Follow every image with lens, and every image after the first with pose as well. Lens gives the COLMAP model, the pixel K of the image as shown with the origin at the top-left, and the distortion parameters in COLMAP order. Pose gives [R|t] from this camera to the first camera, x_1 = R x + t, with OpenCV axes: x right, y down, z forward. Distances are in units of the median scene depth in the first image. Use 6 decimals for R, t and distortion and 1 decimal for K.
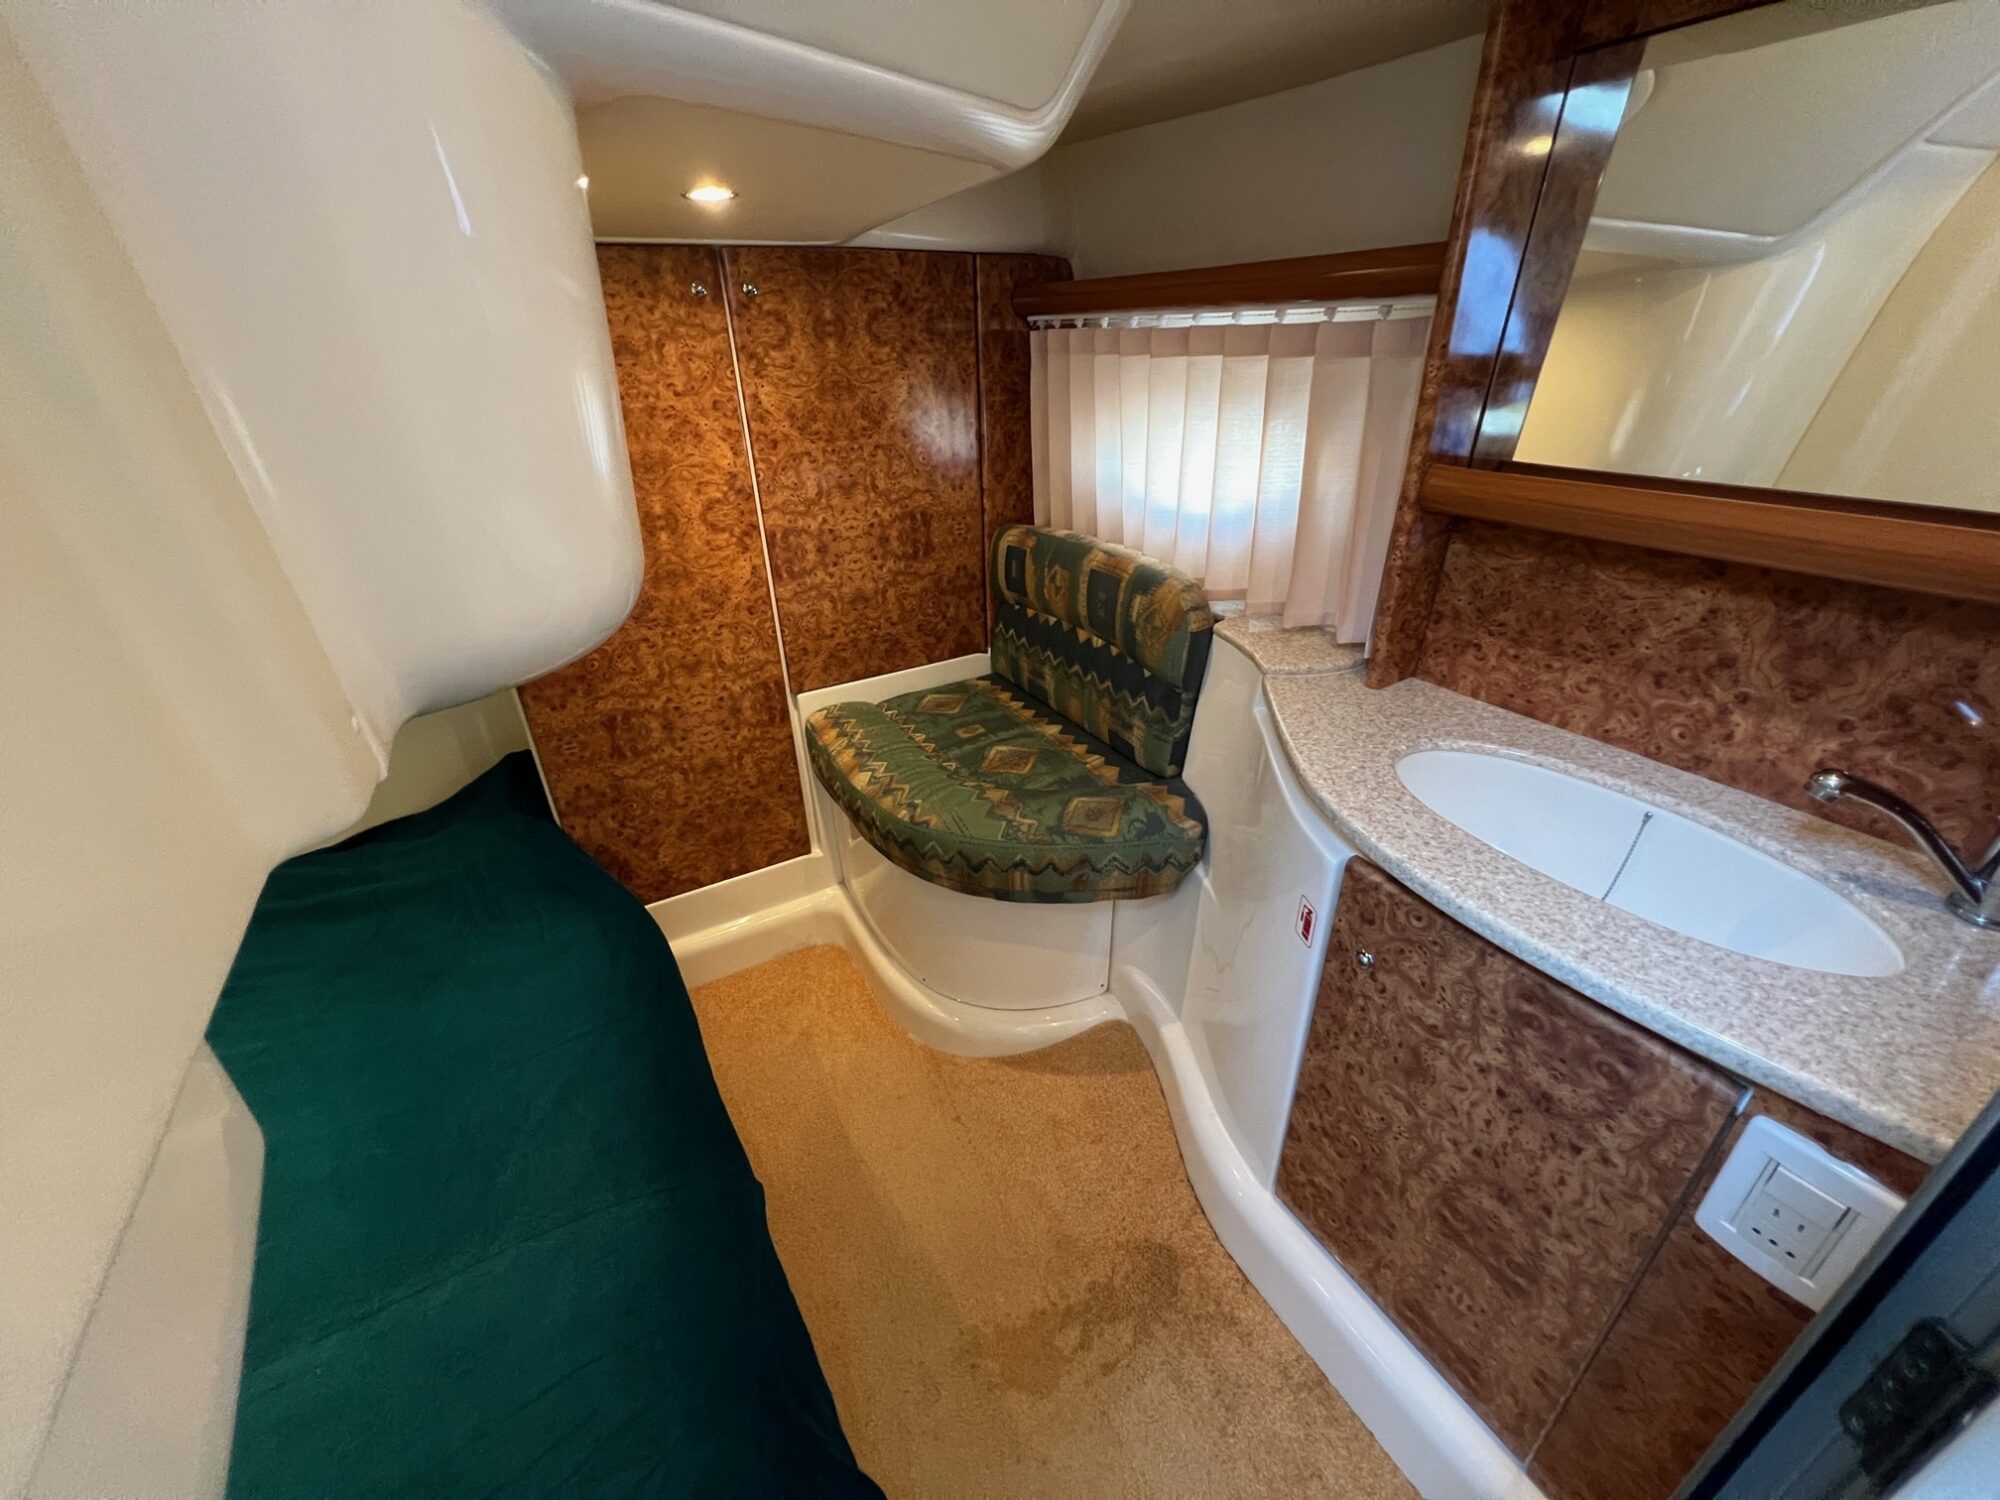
lens RADIAL K [[798.1, 0, 1000.6], [0, 798.1, 749.0], [0, 0, 1]] dist [-0.000895, -0.000006]
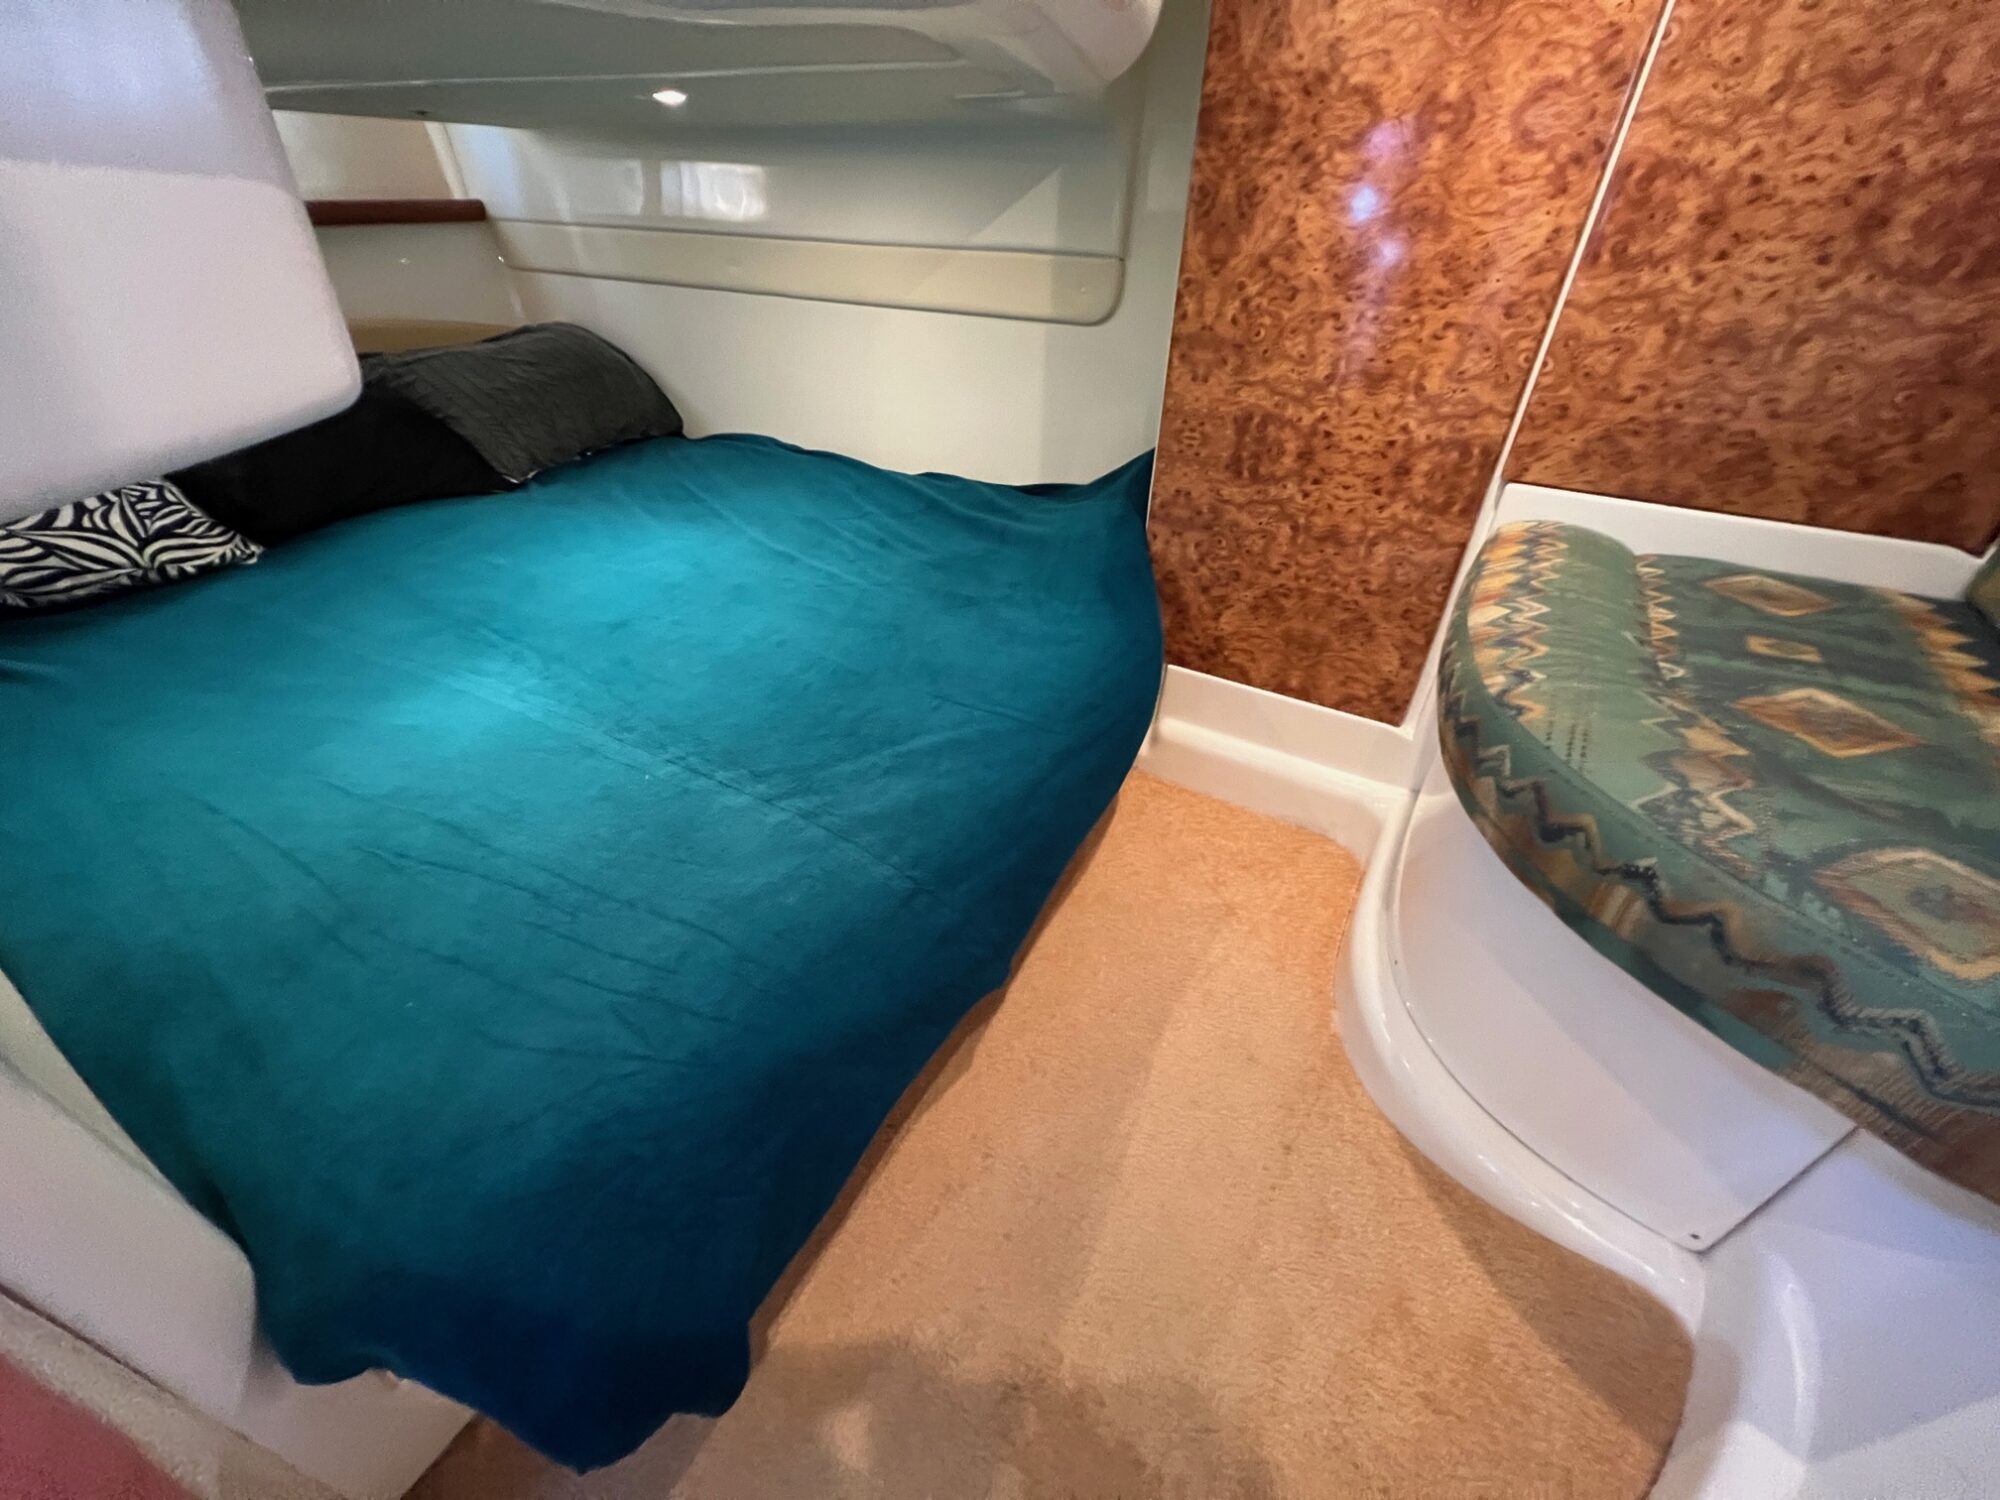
lens RADIAL K [[798.1, 0, 1000.6], [0, 798.1, 749.0], [0, 0, 1]] dist [-0.000895, -0.000006]
pose [[0.490786, 0.529200, -0.692153, 0.101520], [-0.427156, 0.838532, 0.338234, 0.071365], [0.759386, 0.129657, 0.637591, 0.354213]]
